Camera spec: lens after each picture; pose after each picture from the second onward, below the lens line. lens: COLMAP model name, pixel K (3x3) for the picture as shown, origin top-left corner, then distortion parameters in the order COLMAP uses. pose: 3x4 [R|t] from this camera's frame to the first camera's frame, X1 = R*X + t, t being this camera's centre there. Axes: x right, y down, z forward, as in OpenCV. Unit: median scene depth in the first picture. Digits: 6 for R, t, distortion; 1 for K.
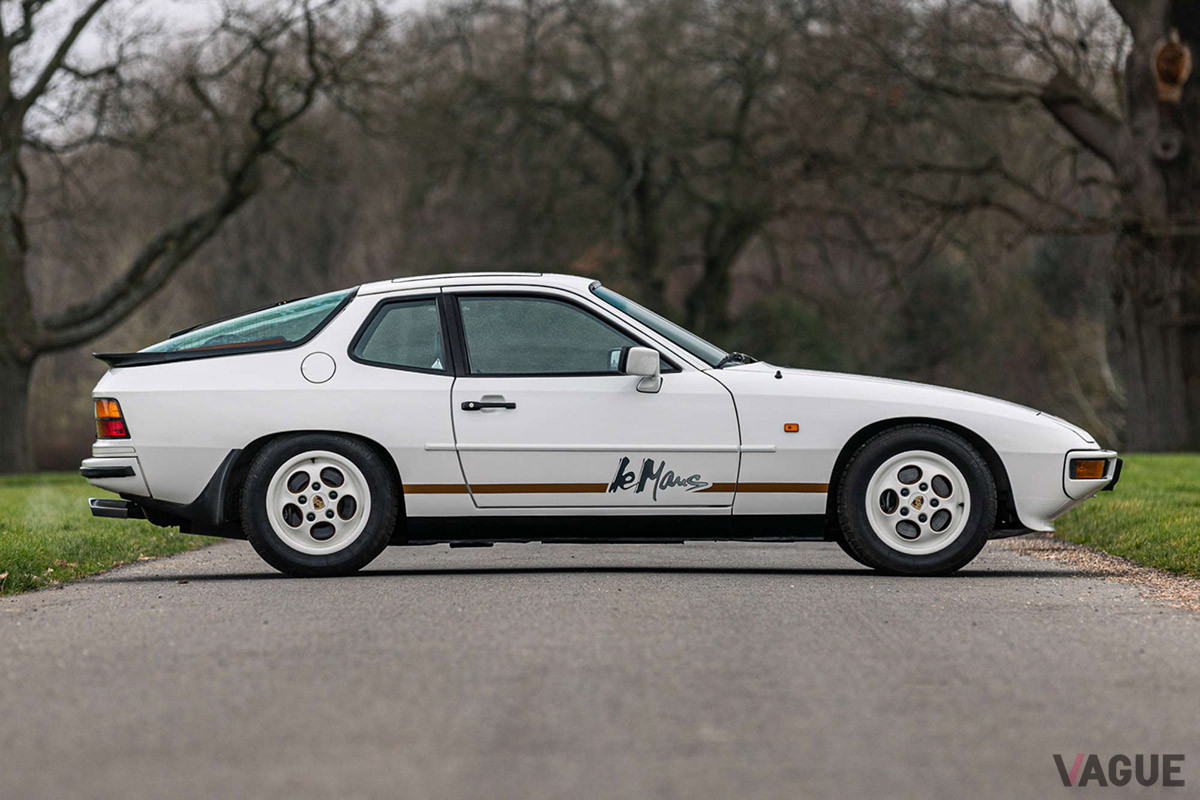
lens RADIAL K [[6608.1, 0, 600.0], [0, 6608.1, 400.0], [0, 0, 1]] dist [0.392331, 521.196794]
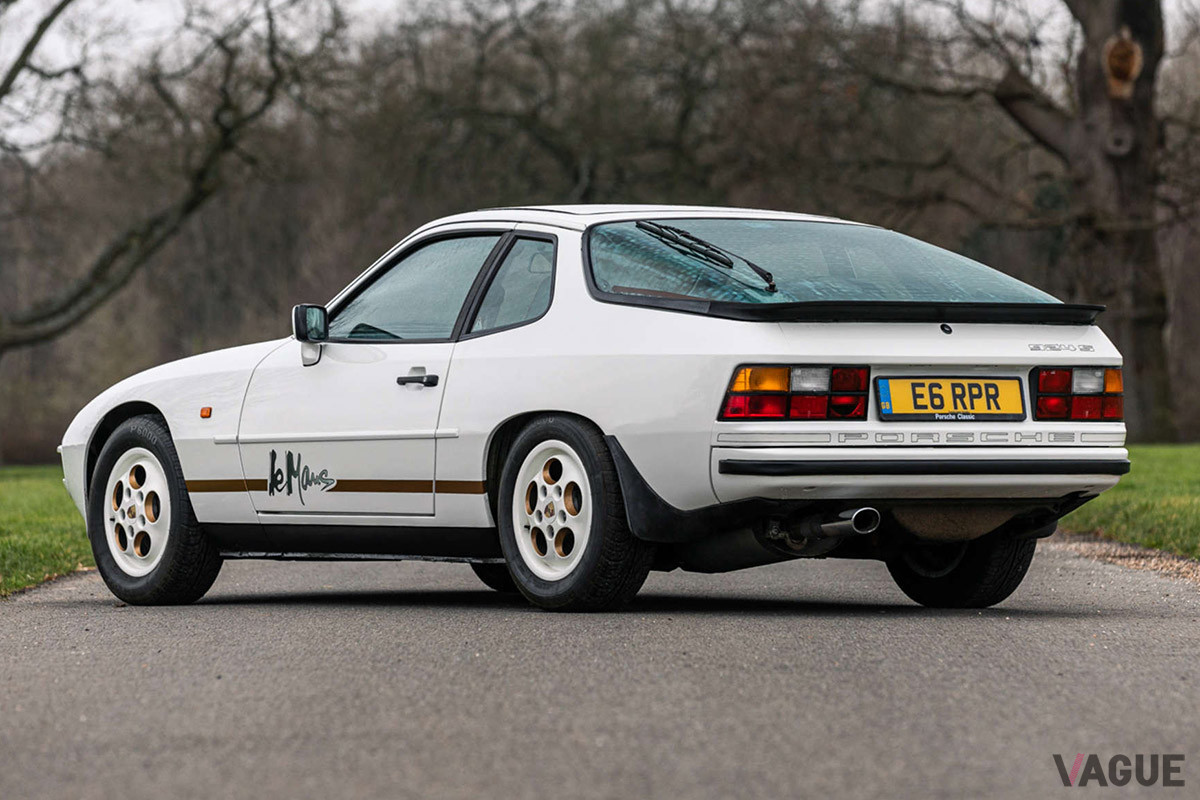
lens RADIAL K [[5715.5, 0, 605.8], [0, 5715.5, 431.9], [0, 0, 1]] dist [-0.473272, 212.647823]
pose [[0.999885, -0.002882, 0.014866, -0.005830], [0.002802, 0.999981, 0.005417, 0.001049], [-0.014881, -0.005375, 0.999875, 0.126456]]
